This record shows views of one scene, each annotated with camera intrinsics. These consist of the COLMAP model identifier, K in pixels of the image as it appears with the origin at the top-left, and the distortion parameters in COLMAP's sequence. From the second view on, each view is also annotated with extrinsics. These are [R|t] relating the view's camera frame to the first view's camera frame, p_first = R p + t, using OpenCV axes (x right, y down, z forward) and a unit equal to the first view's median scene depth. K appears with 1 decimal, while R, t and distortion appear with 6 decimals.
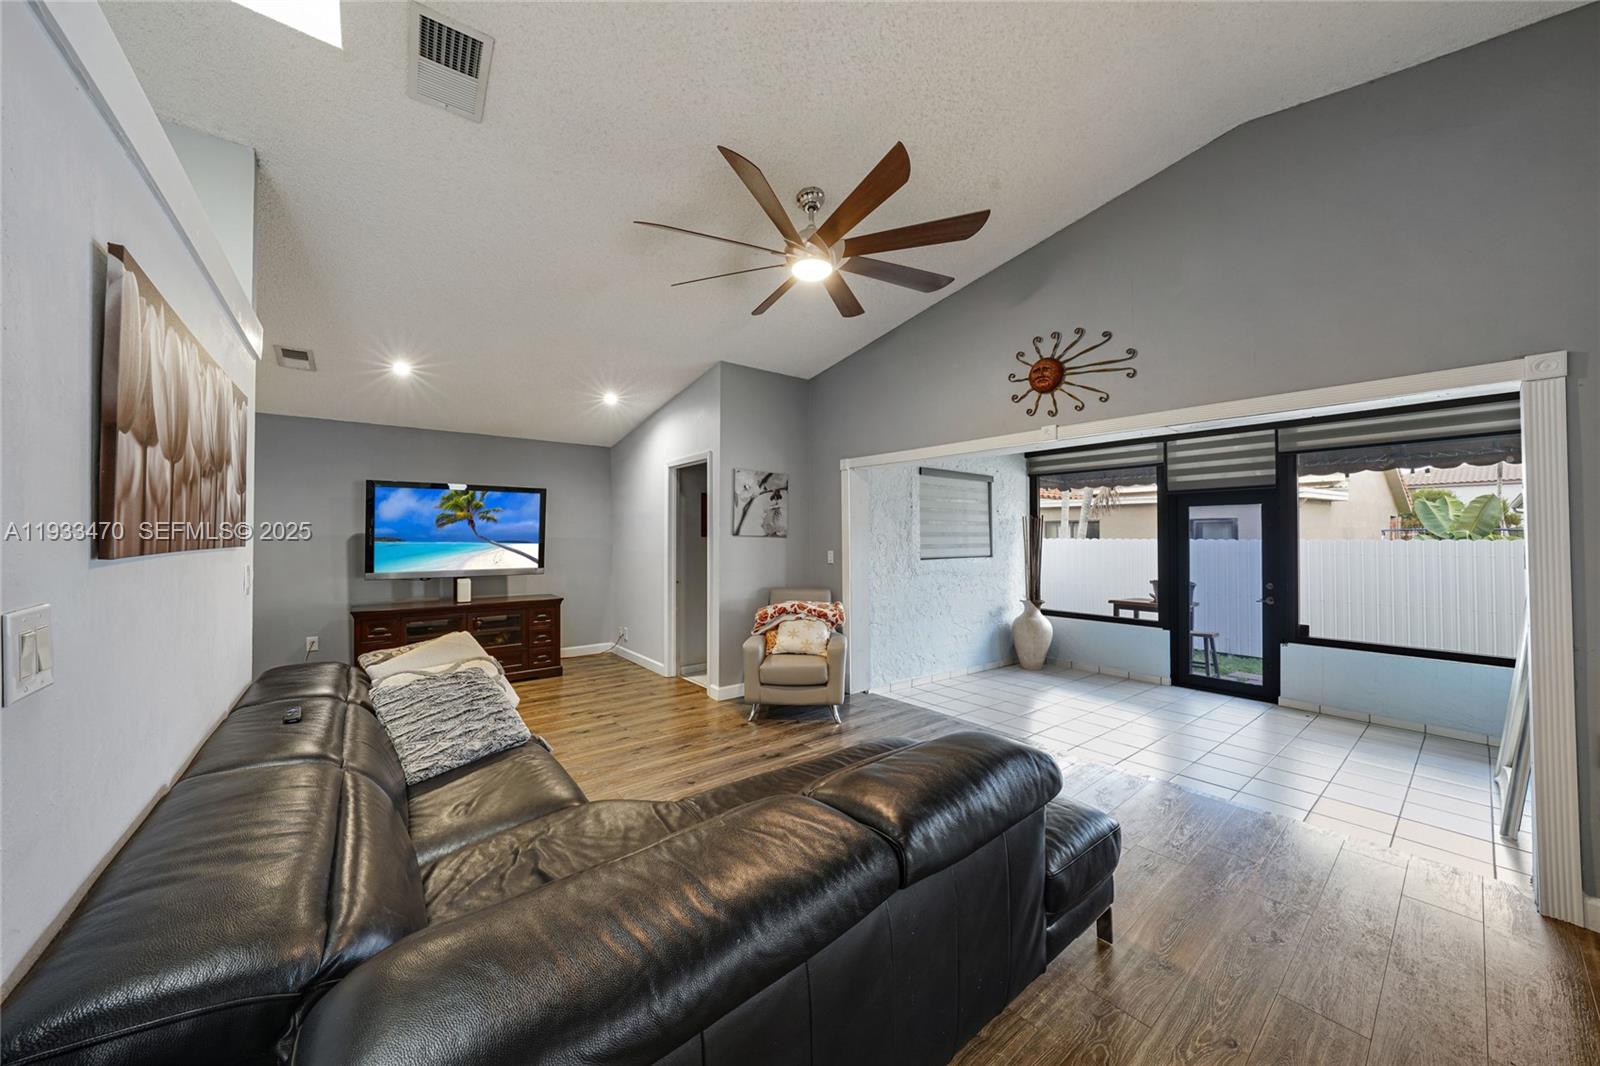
lens RADIAL K [[557.5, 0, 806.1], [0, 557.5, 528.1], [0, 0, 1]] dist [-0.020024, 0.005696]
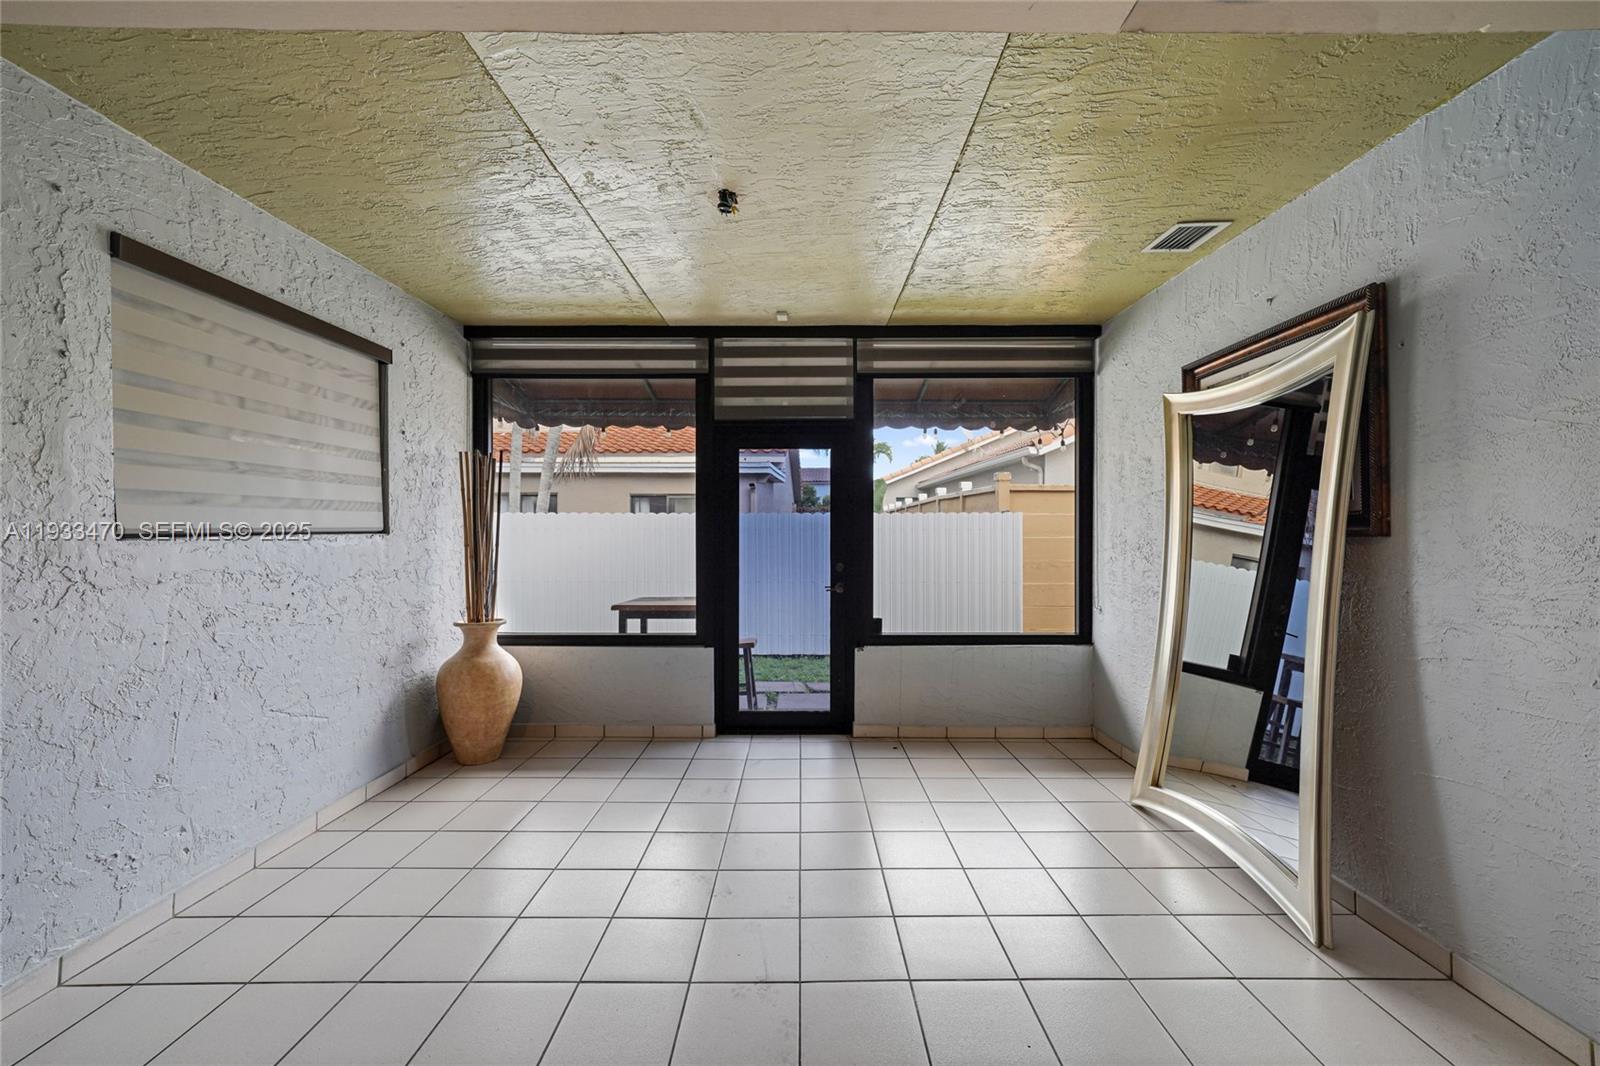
lens RADIAL K [[643.1, 0, 806.1], [0, 643.1, 528.9], [0, 0, 1]] dist [-0.021079, 0.010267]
pose [[0.629276, -0.004718, 0.777167, 0.199059], [-0.011434, 0.999817, 0.015328, 0.048477], [-0.777098, -0.018532, 0.629107, 0.565079]]
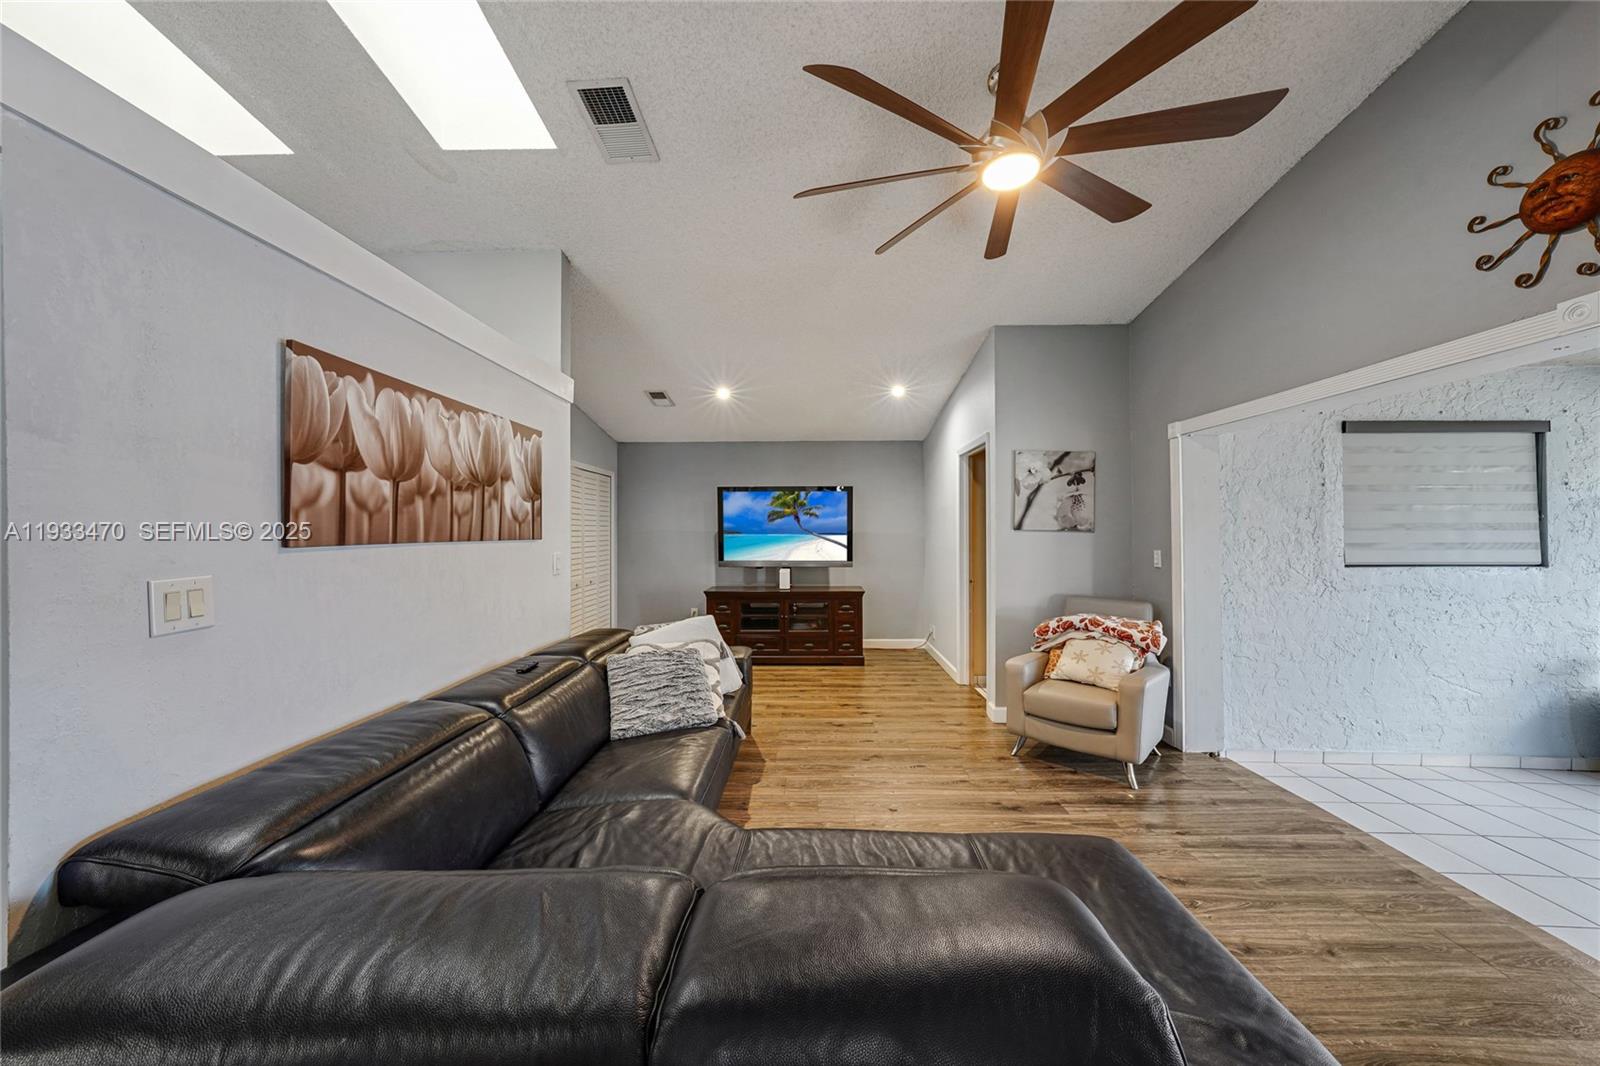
lens RADIAL K [[557.5, 0, 806.1], [0, 557.5, 528.1], [0, 0, 1]] dist [-0.020024, 0.005696]
pose [[0.767440, -0.005608, -0.641096, 0.157155], [0.011638, 0.999919, 0.005185, 0.002366], [0.641015, -0.011440, 0.767443, 0.146135]]
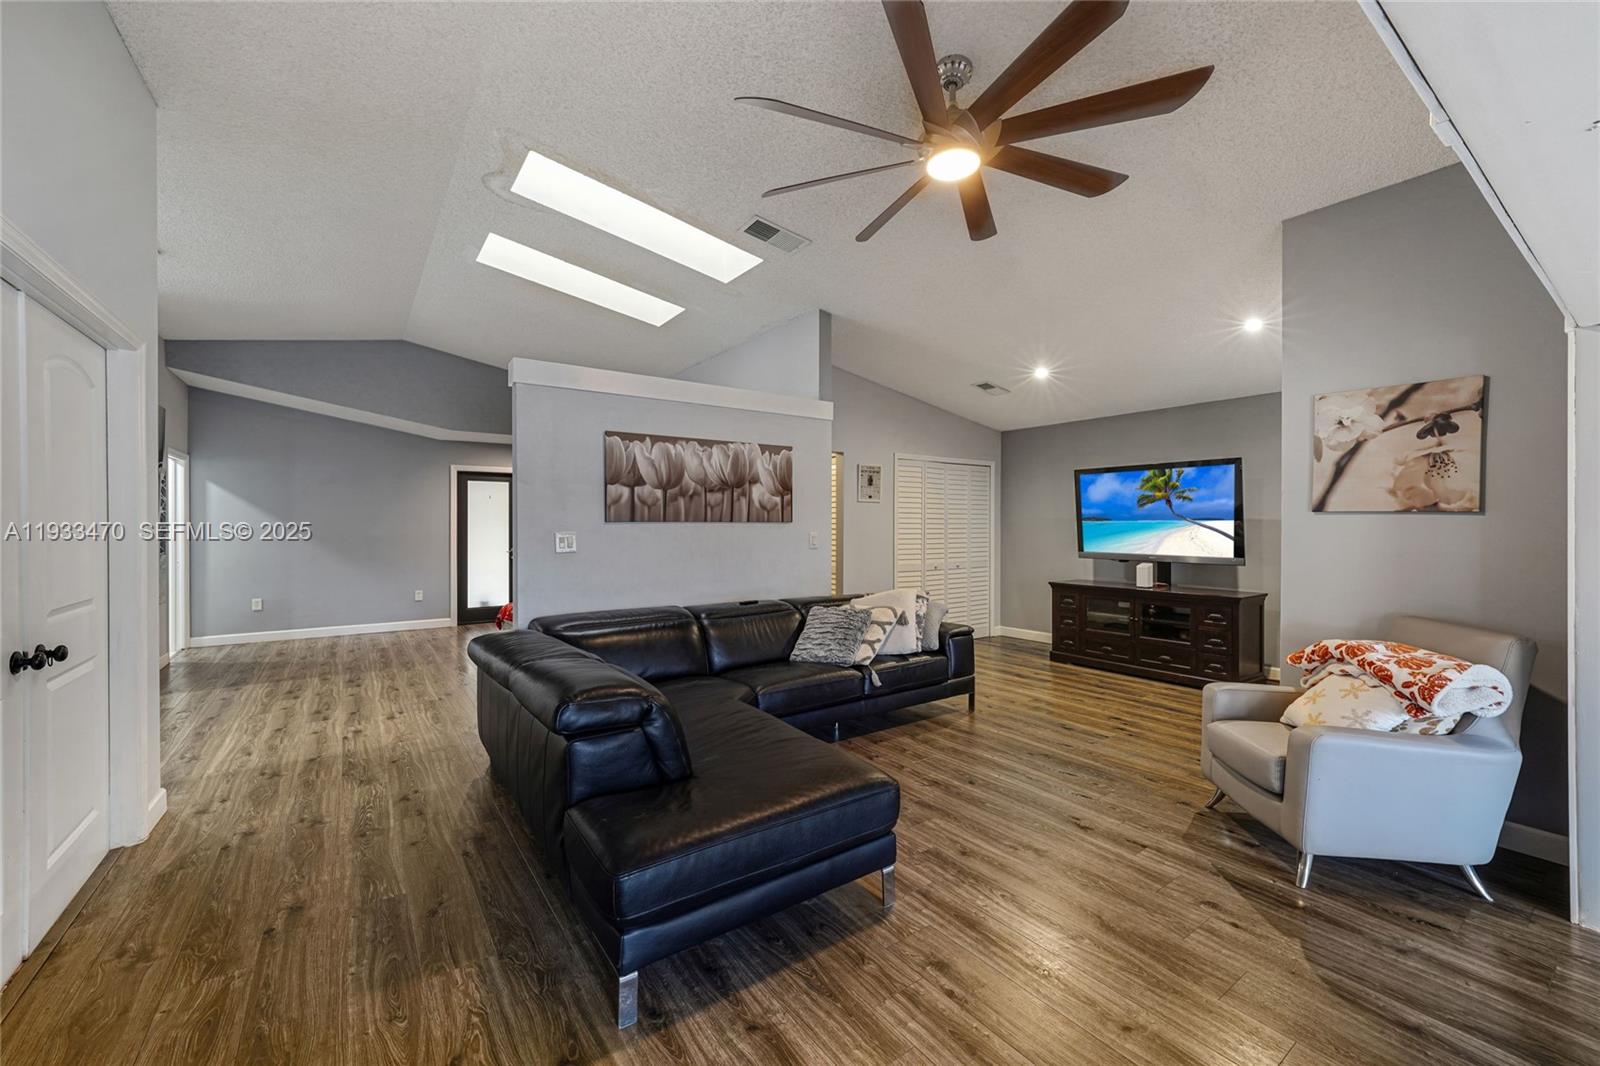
lens RADIAL K [[643.1, 0, 806.1], [0, 643.1, 528.9], [0, 0, 1]] dist [-0.021079, 0.010267]
pose [[-0.063161, 0.005667, -0.997987, 0.527467], [0.013875, 0.999892, 0.004799, 0.019297], [0.997907, -0.013544, -0.063233, 0.490470]]
